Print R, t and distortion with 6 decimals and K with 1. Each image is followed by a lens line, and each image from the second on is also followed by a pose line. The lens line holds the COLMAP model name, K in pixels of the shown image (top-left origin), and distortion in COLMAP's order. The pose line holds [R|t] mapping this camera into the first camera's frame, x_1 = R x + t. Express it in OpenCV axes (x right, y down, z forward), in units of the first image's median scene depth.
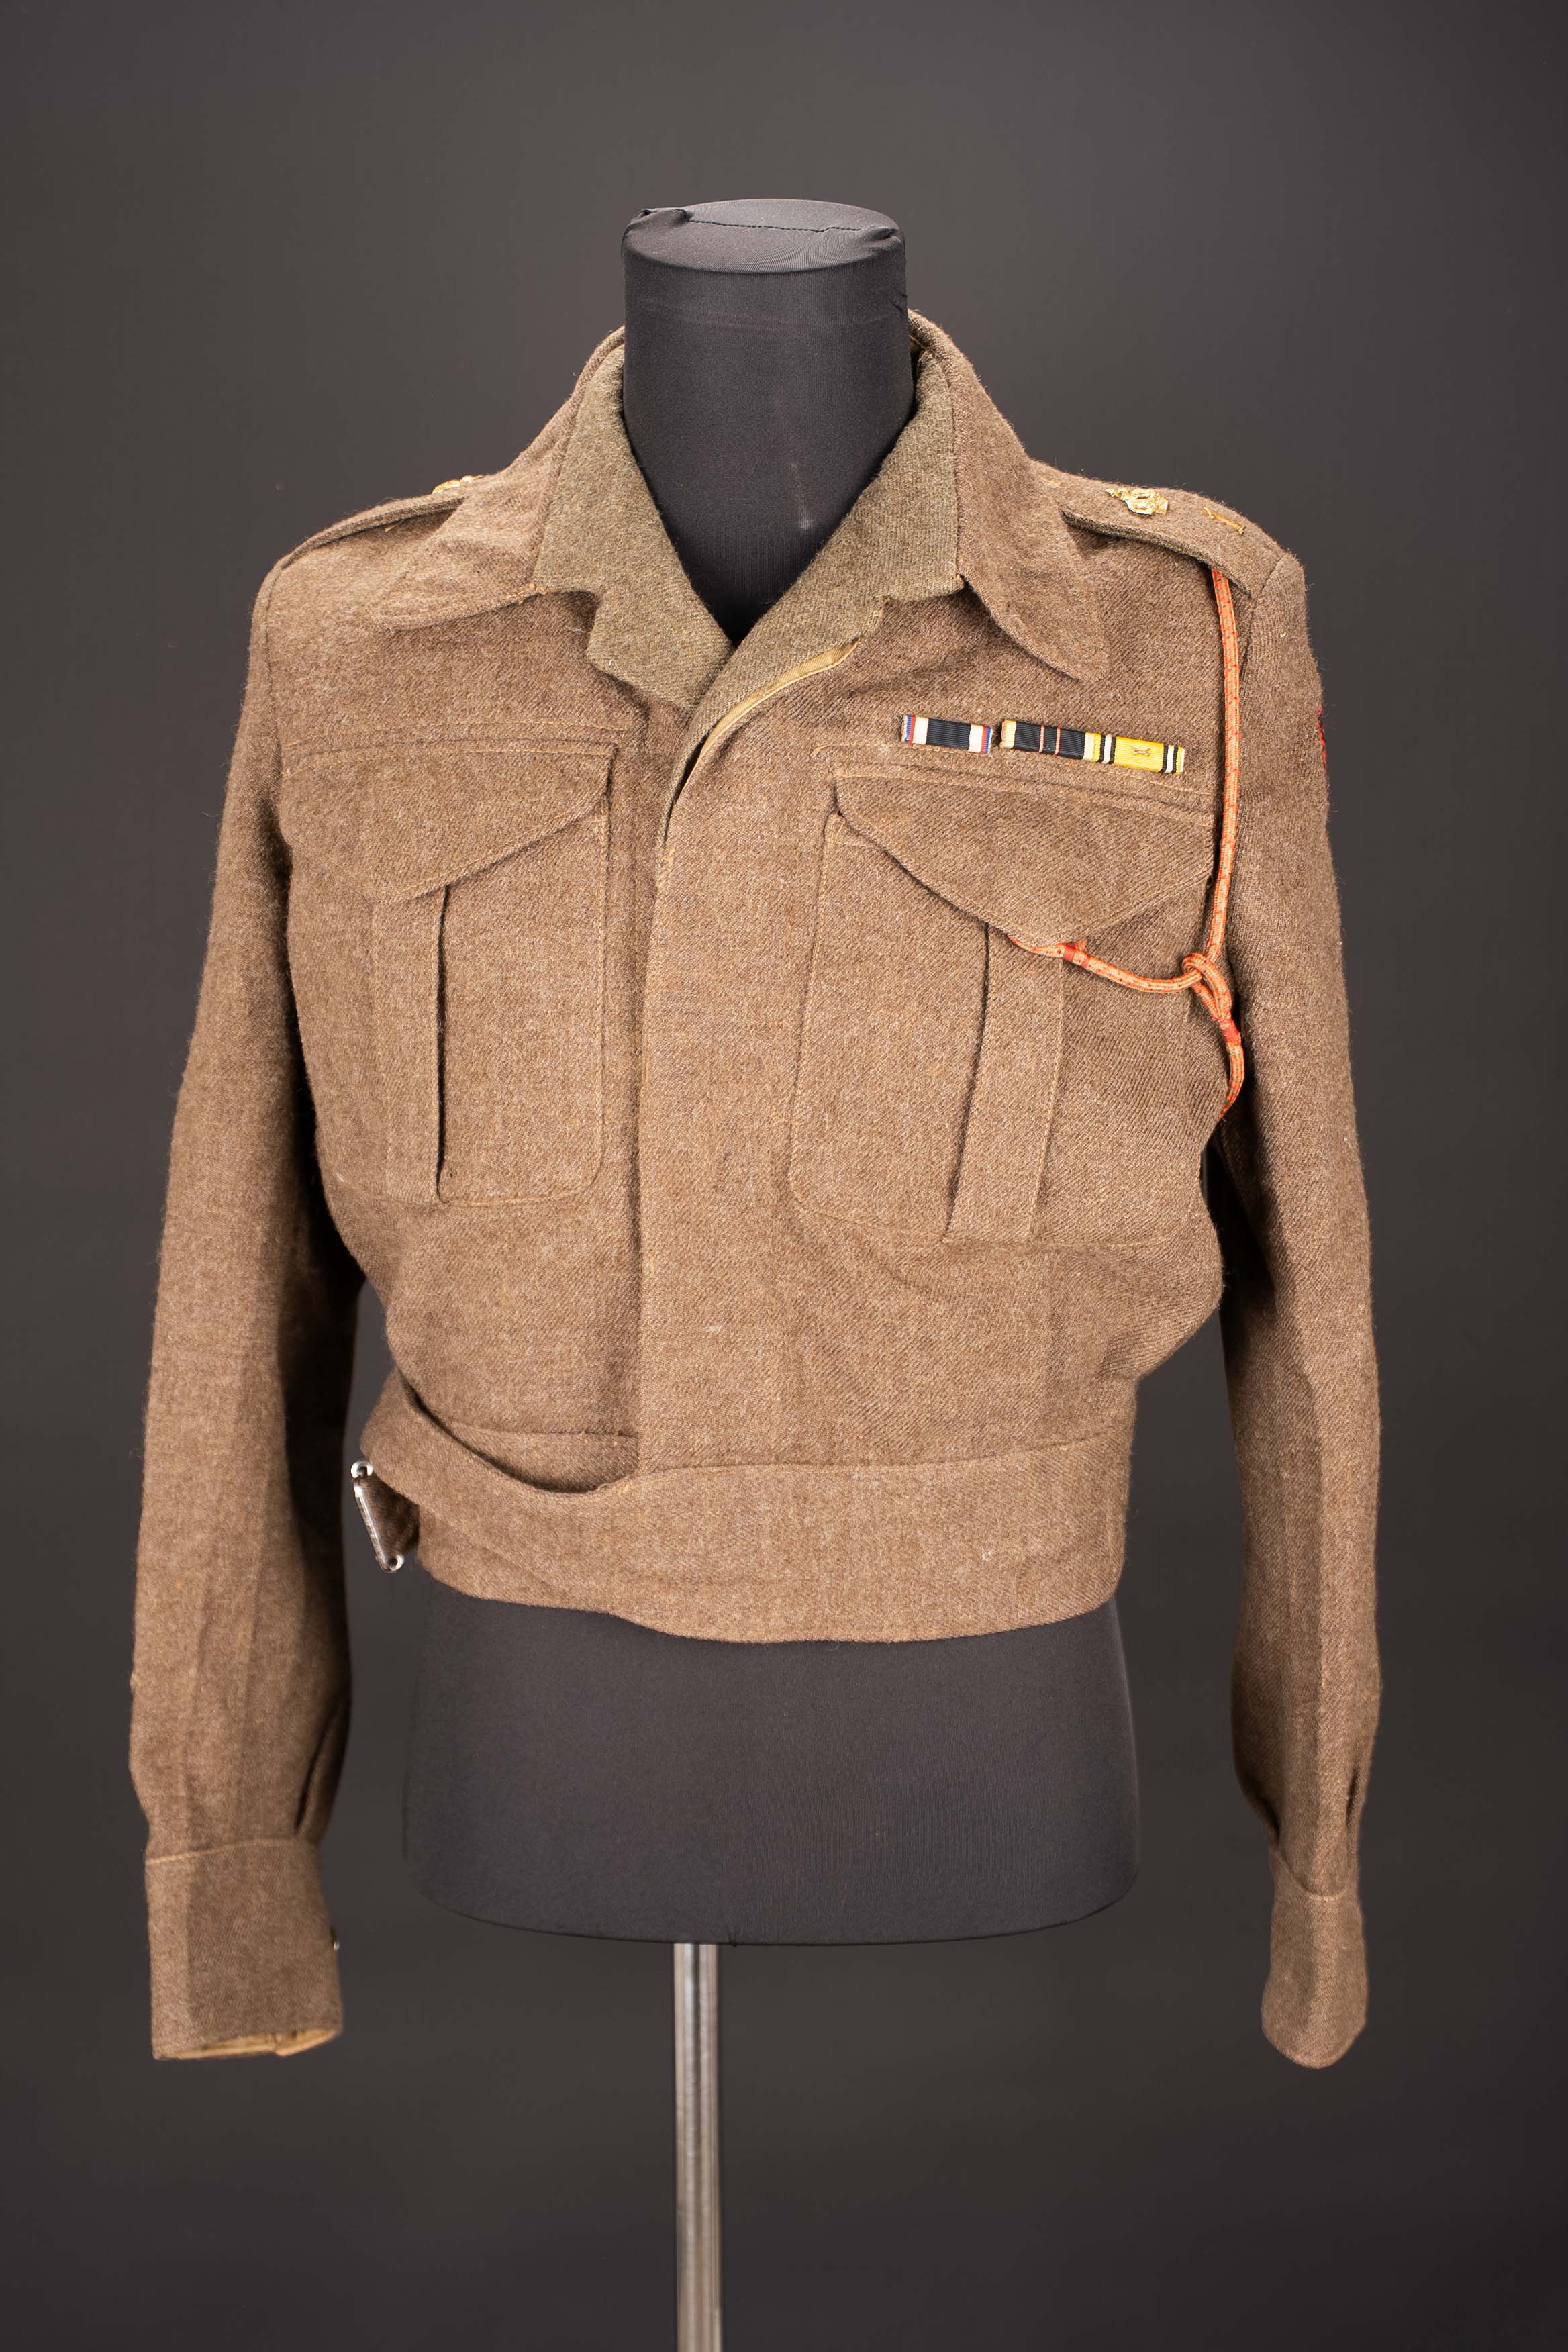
lens RADIAL K [[3307.2, 0, 786.1], [0, 3307.2, 1171.3], [0, 0, 1]] dist [0.256244, 0.000000]
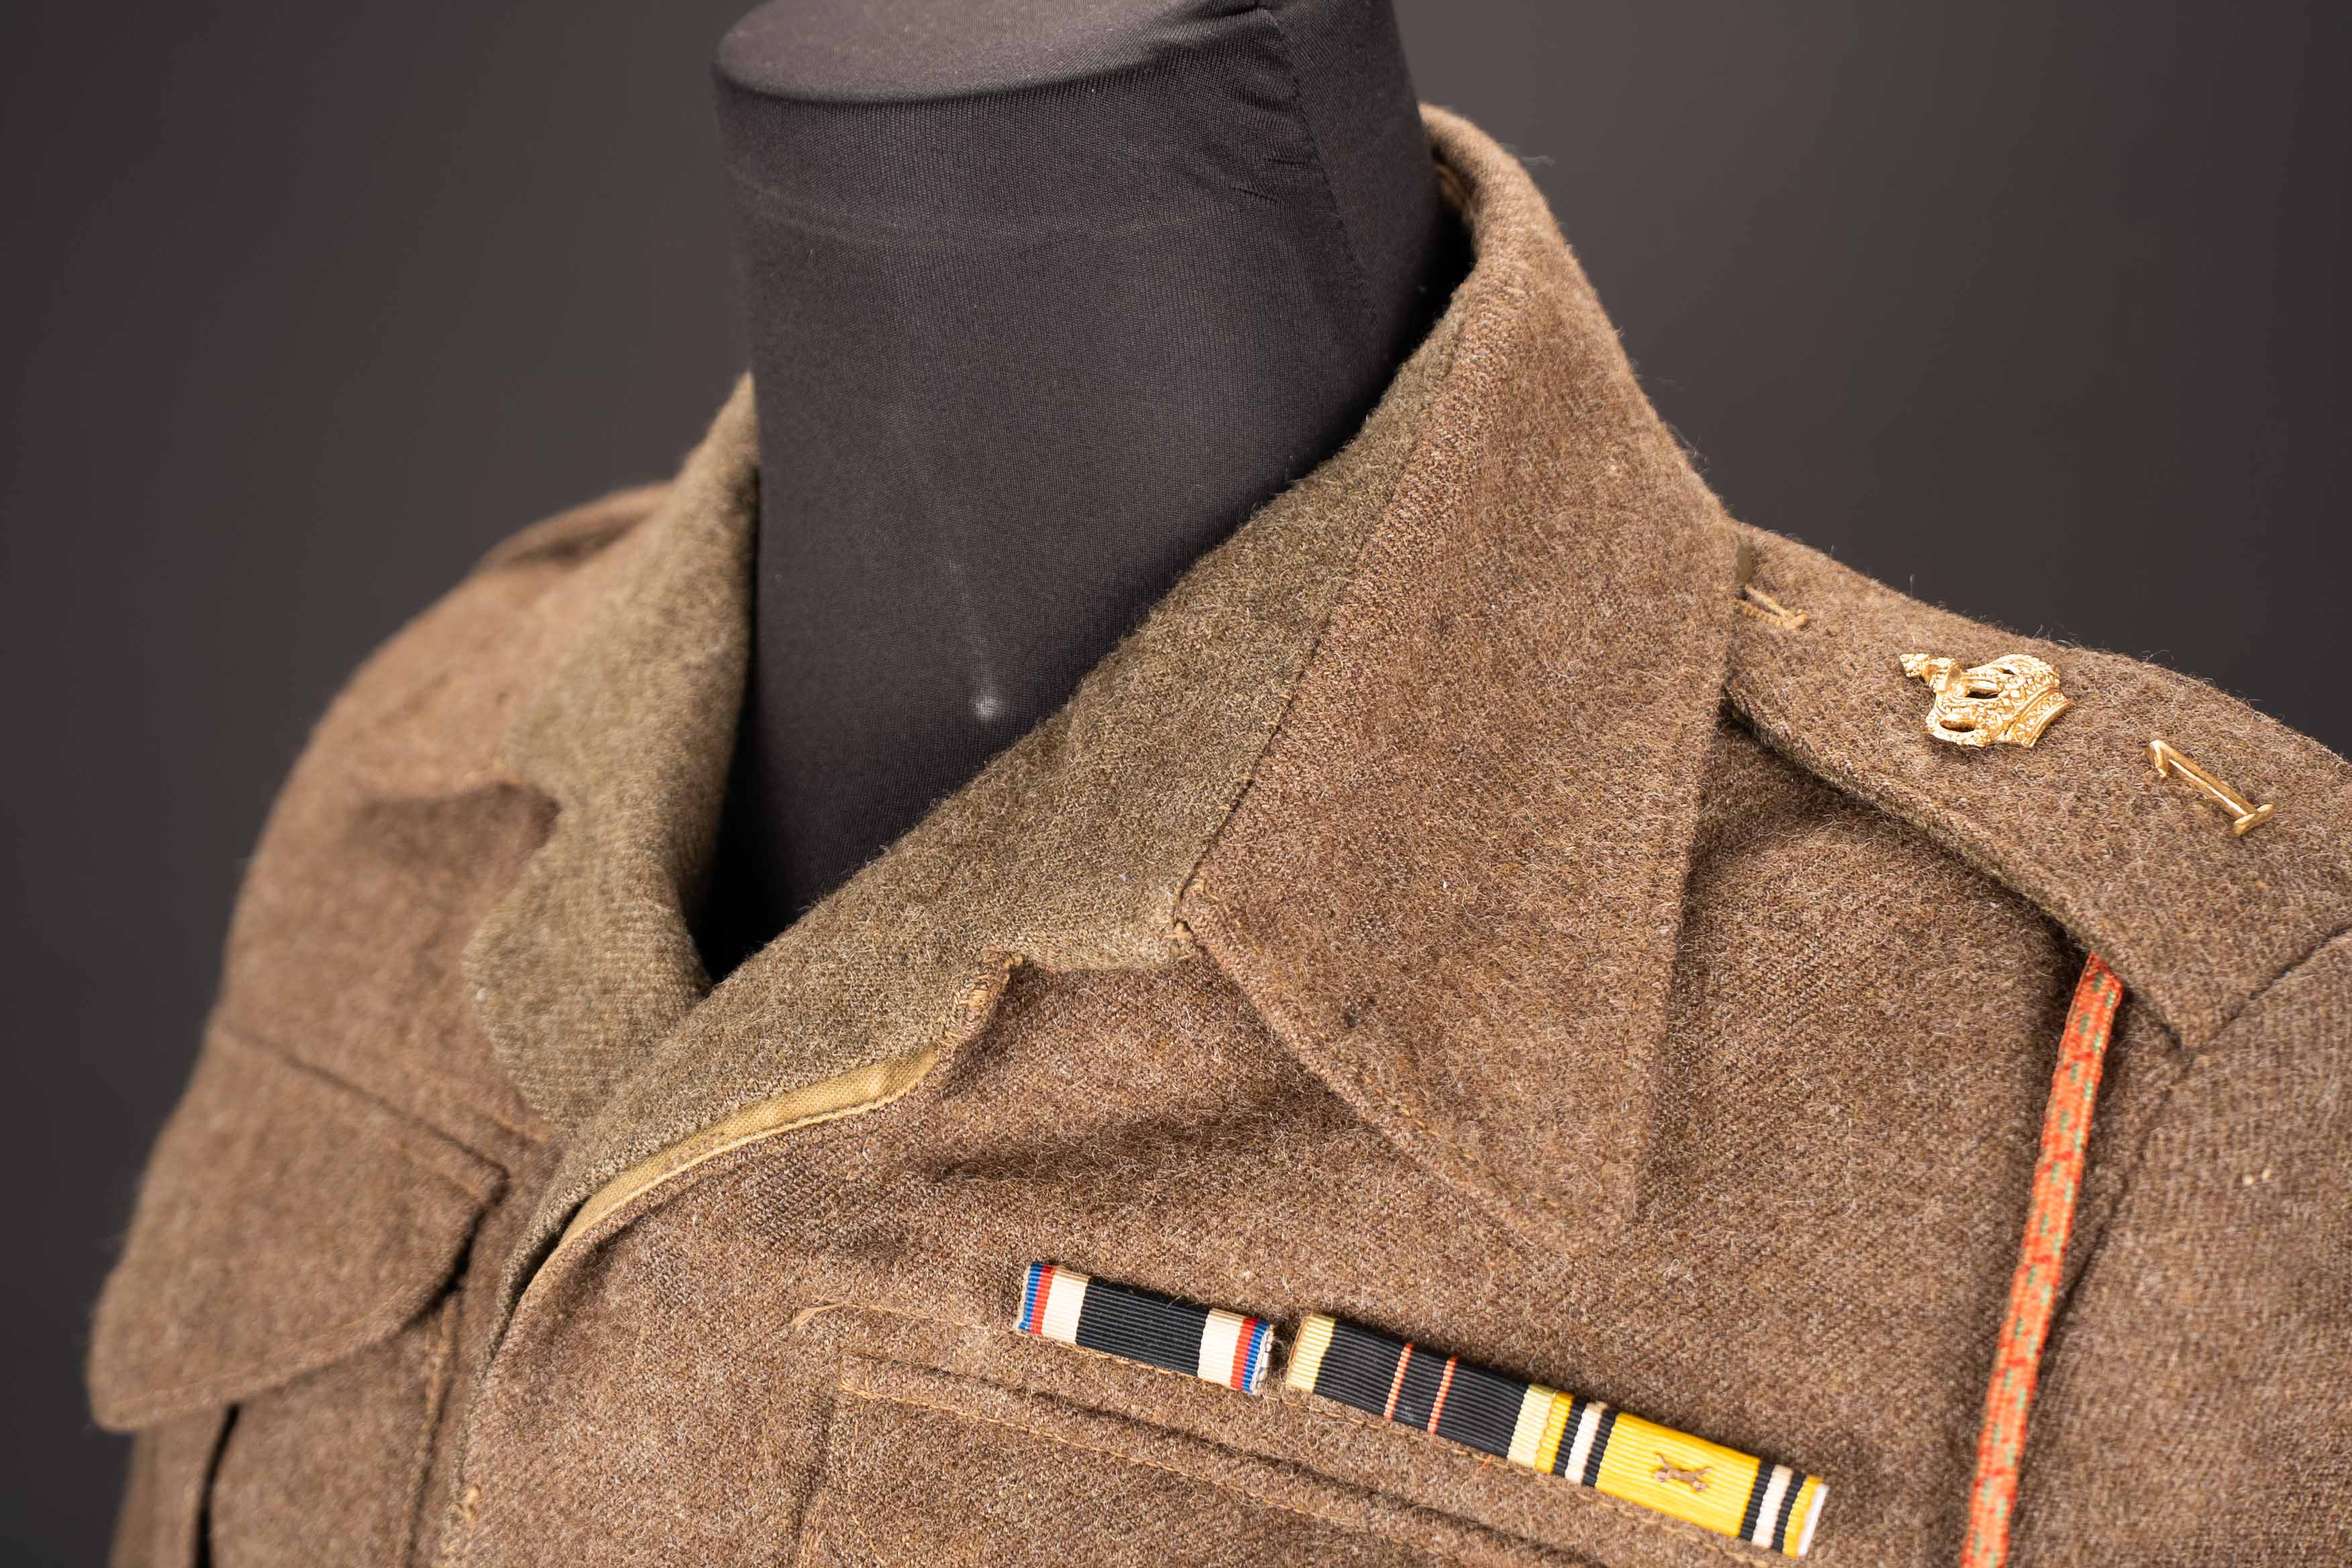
lens RADIAL K [[3307.2, 0, 1176.4], [0, 3307.2, 793.3], [0, 0, 1]] dist [0.256244, 0.000000]
pose [[0.842849, 0.134276, -0.521129, 0.237991], [-0.123476, 0.990790, 0.055587, -0.211473], [0.523793, 0.017496, 0.851666, 0.681031]]
